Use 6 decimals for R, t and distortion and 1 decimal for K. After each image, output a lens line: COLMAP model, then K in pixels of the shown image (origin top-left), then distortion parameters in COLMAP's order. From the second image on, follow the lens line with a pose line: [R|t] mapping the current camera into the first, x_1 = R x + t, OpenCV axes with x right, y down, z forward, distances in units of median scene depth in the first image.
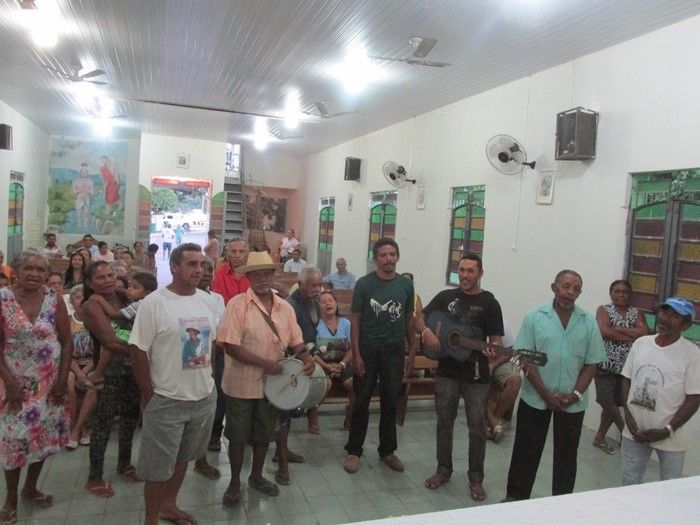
lens RADIAL K [[572.9, 0, 350.0], [0, 572.9, 262.5], [0, 0, 1]] dist [-0.025581, 0.000591]
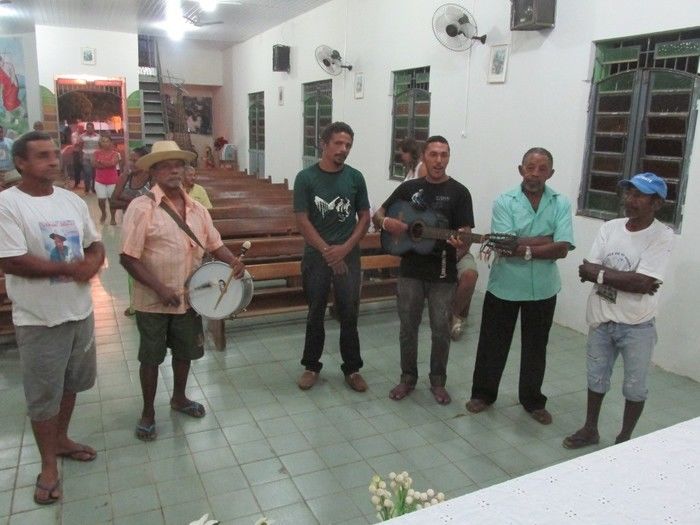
lens RADIAL K [[572.9, 0, 350.0], [0, 572.9, 262.5], [0, 0, 1]] dist [-0.025581, 0.000591]
pose [[0.992188, -0.068494, 0.104269, -0.007378], [0.049758, 0.983715, 0.172713, 0.010752], [-0.114401, -0.166176, 0.979438, 0.088763]]
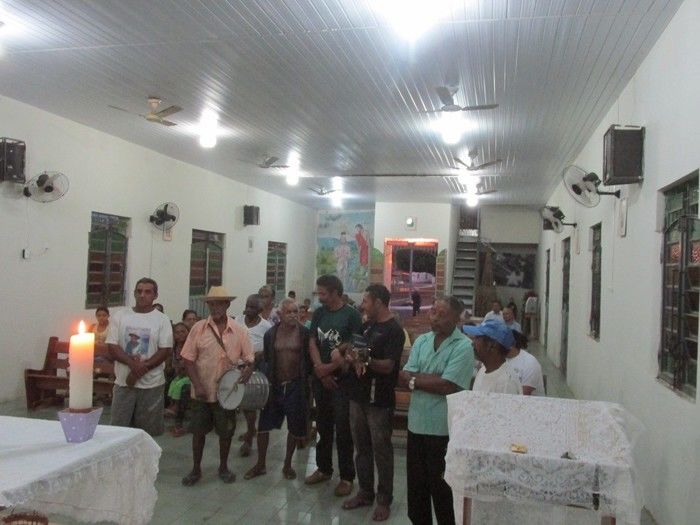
lens RADIAL K [[567.4, 0, 381.9], [0, 567.4, 269.0], [0, 0, 1]] dist [0.005034, 0.001135]
pose [[0.873010, -0.039135, -0.486129, 0.453088], [-0.009038, 0.995306, -0.096357, 0.037585], [0.487618, 0.088514, 0.868558, 0.060690]]
